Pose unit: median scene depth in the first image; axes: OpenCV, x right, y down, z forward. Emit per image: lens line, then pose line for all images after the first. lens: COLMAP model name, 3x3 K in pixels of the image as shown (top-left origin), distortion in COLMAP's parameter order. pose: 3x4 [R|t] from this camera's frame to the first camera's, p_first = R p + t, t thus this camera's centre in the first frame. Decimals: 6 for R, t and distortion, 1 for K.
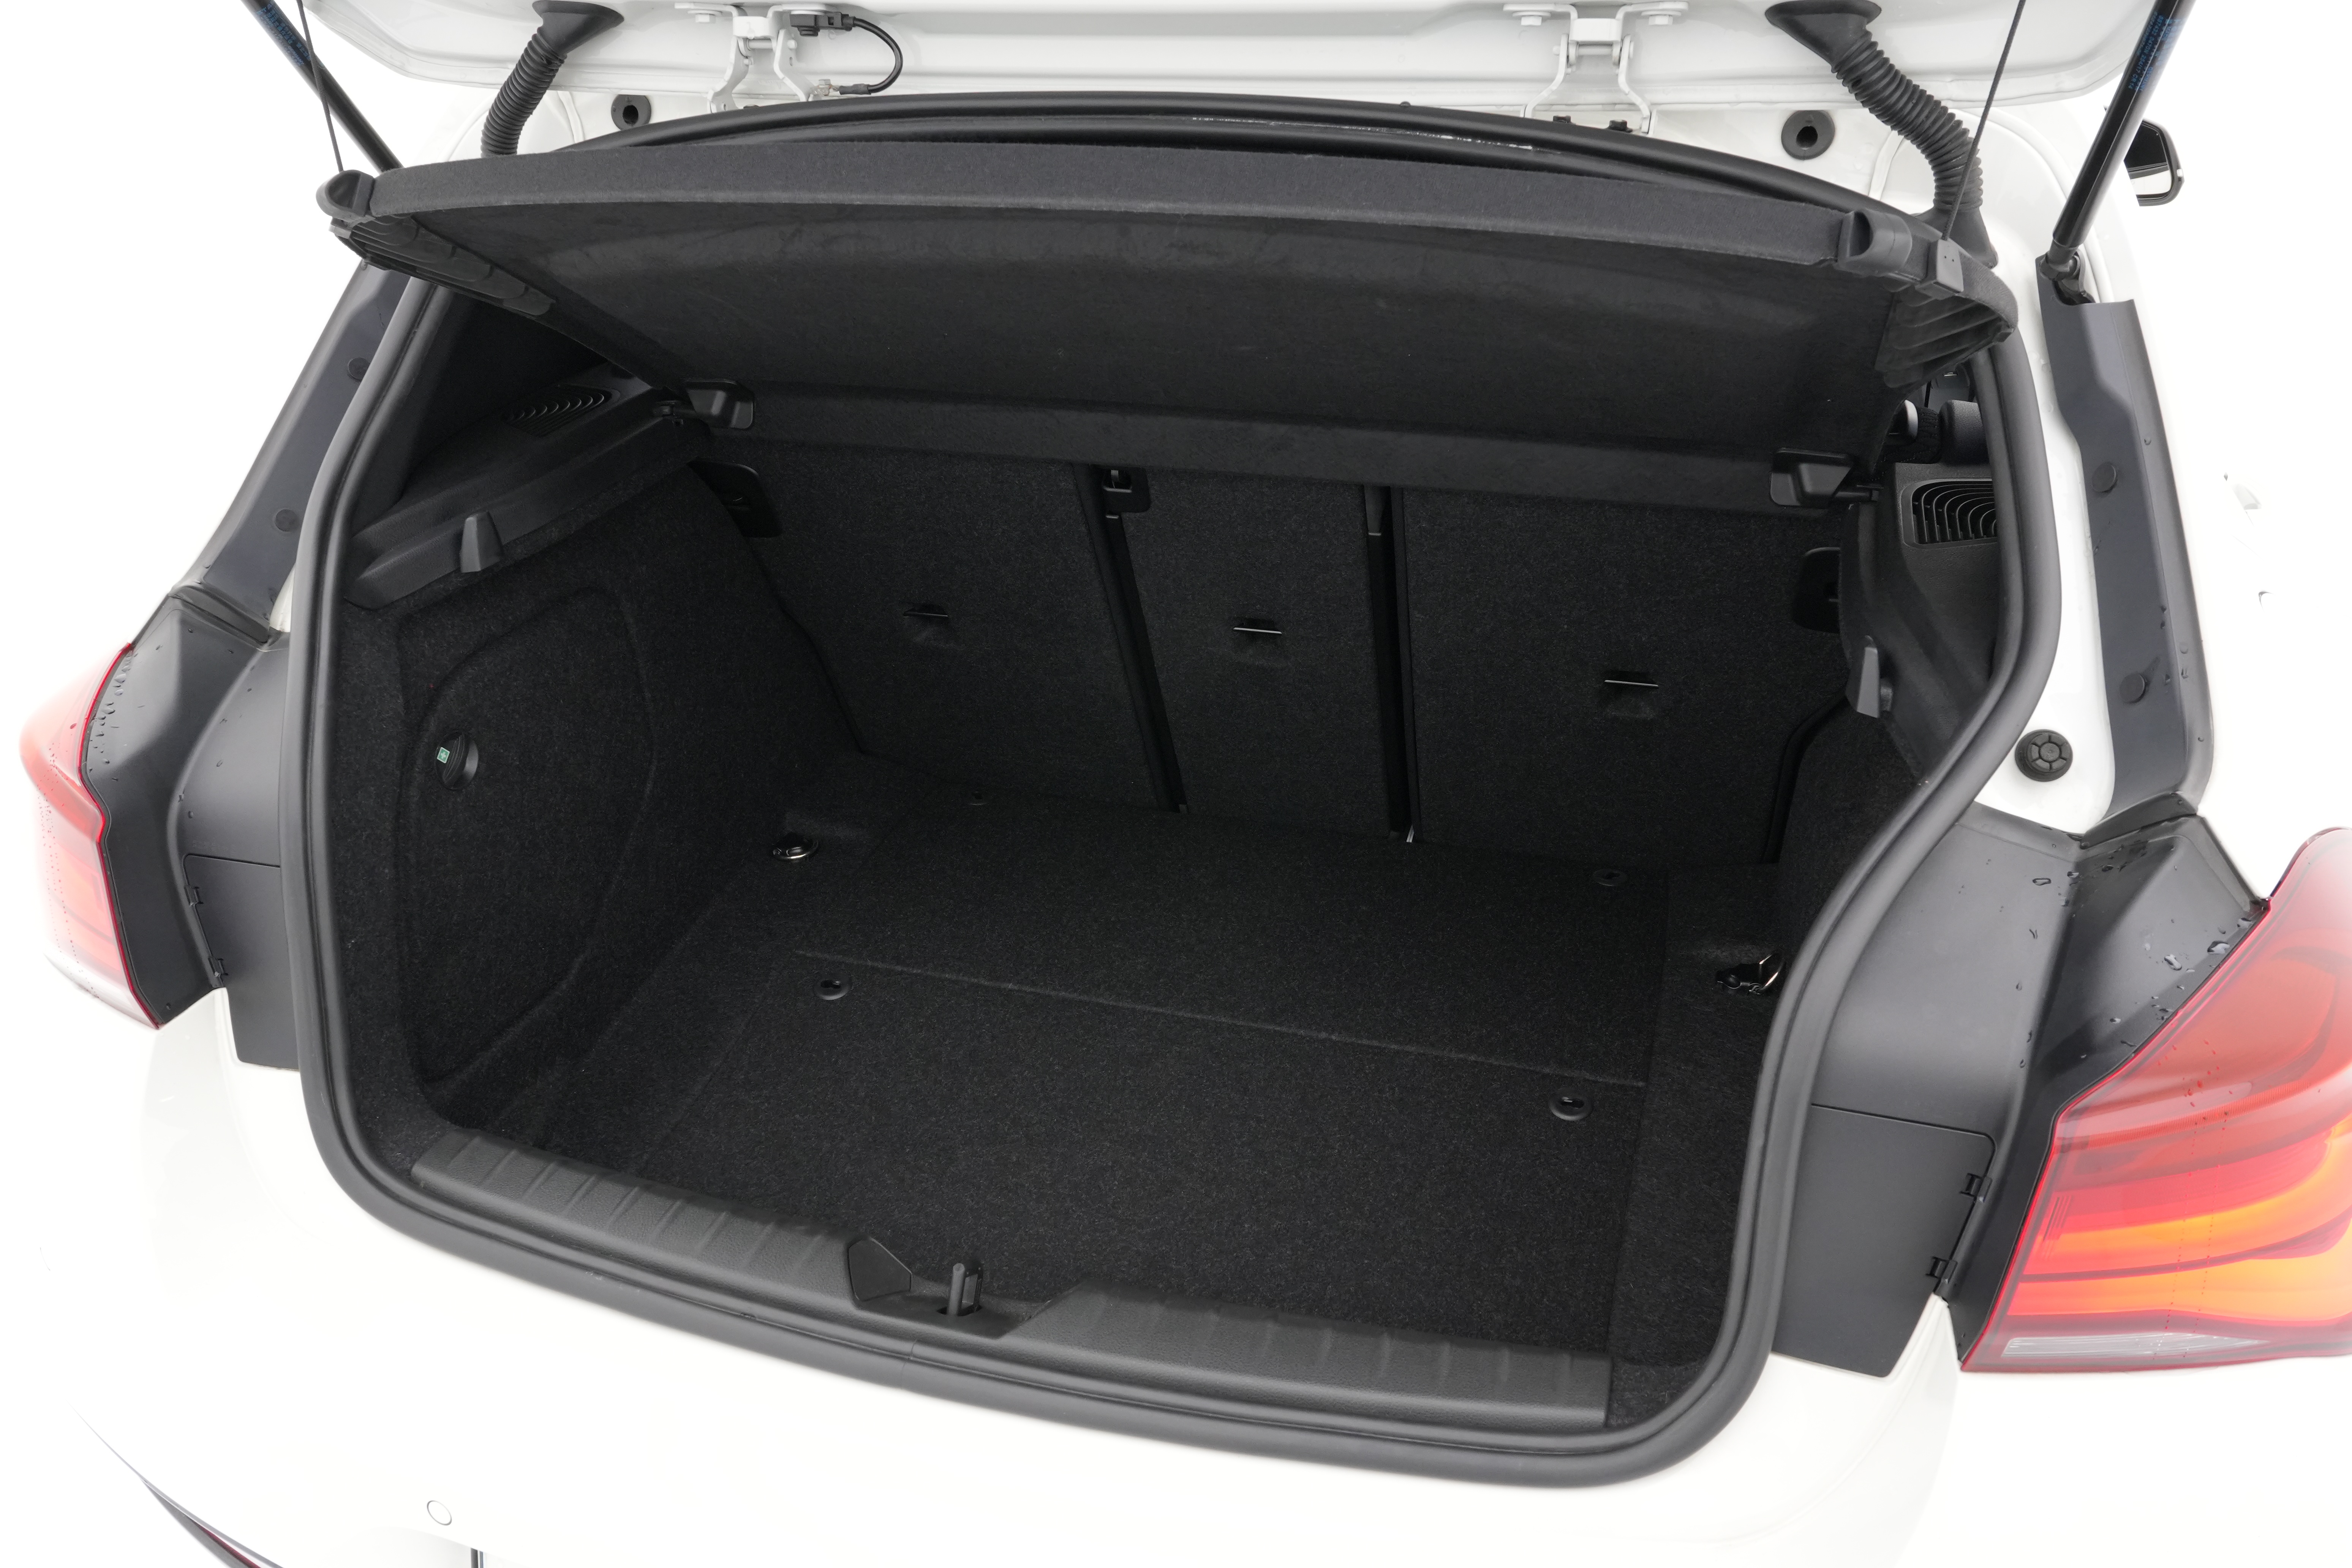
lens RADIAL K [[1821.7, 0, 1160.4], [0, 1821.7, 786.0], [0, 0, 1]] dist [-0.001046, 0.008963]
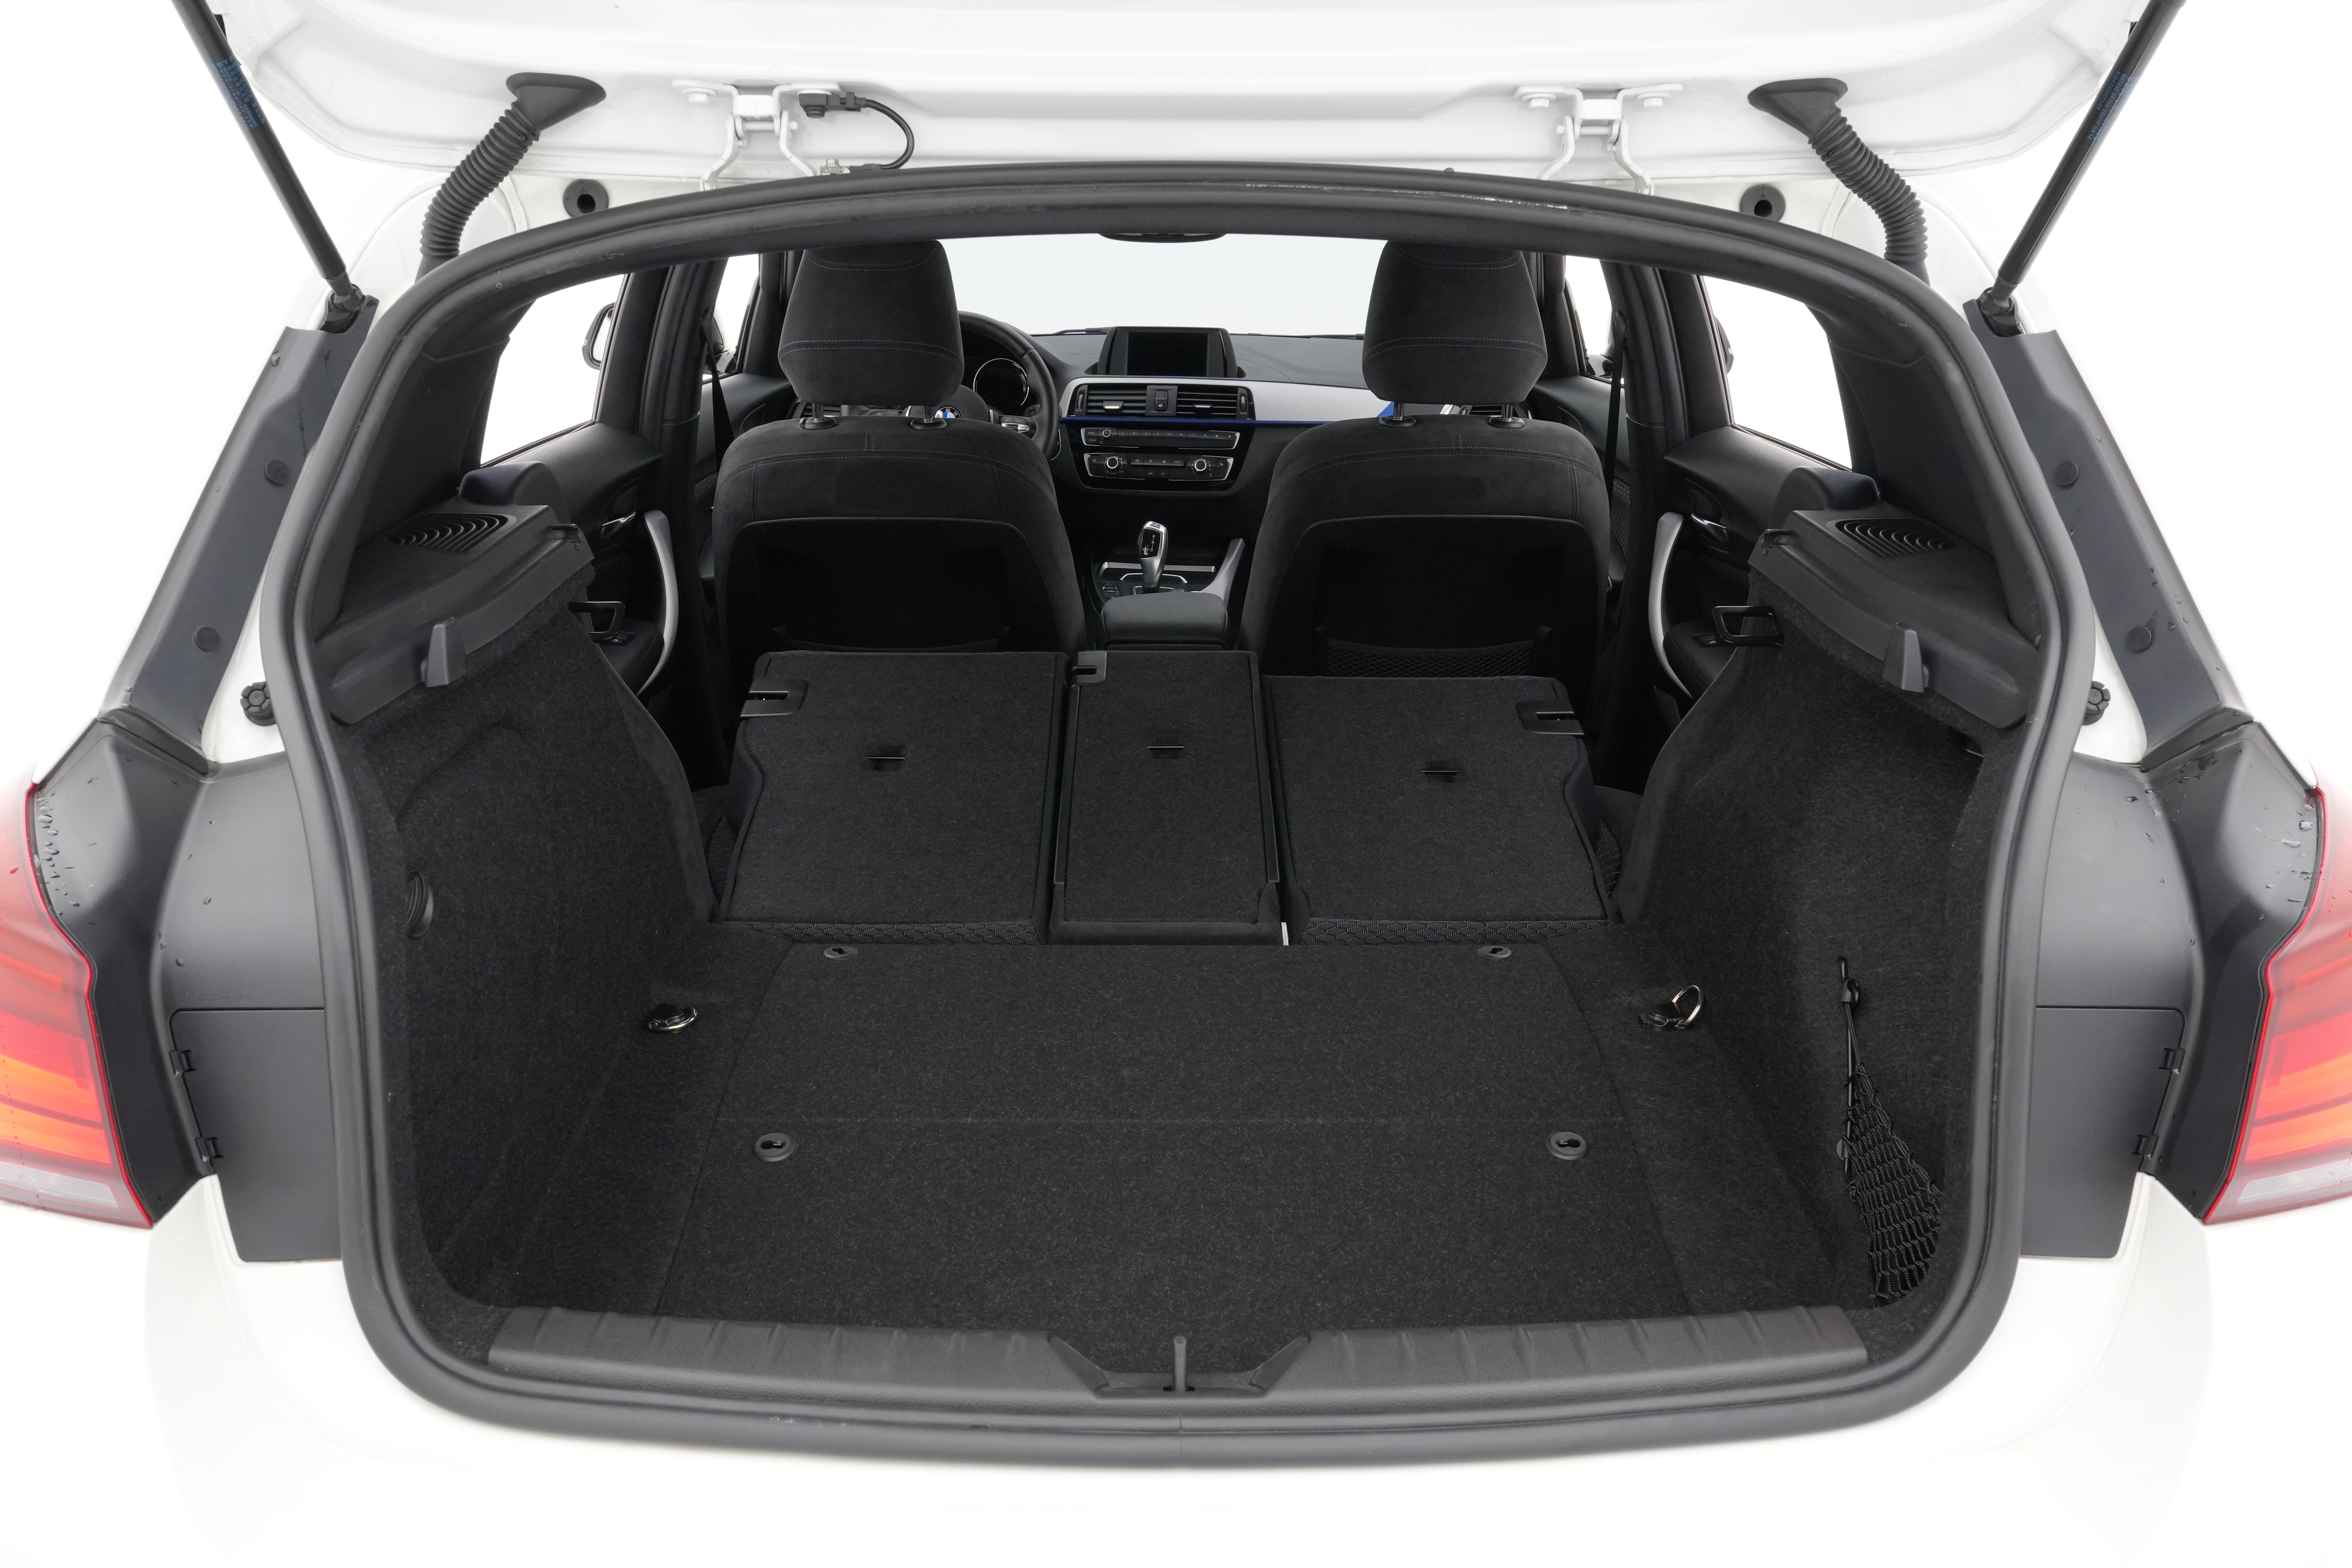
lens RADIAL K [[1821.7, 0, 1160.4], [0, 1821.7, 786.0], [0, 0, 1]] dist [-0.001046, 0.008963]
pose [[0.952581, -0.075514, 0.294766, -0.335473], [0.116363, 0.985489, -0.123577, 0.089162], [-0.281157, 0.152017, 0.947545, 0.069716]]
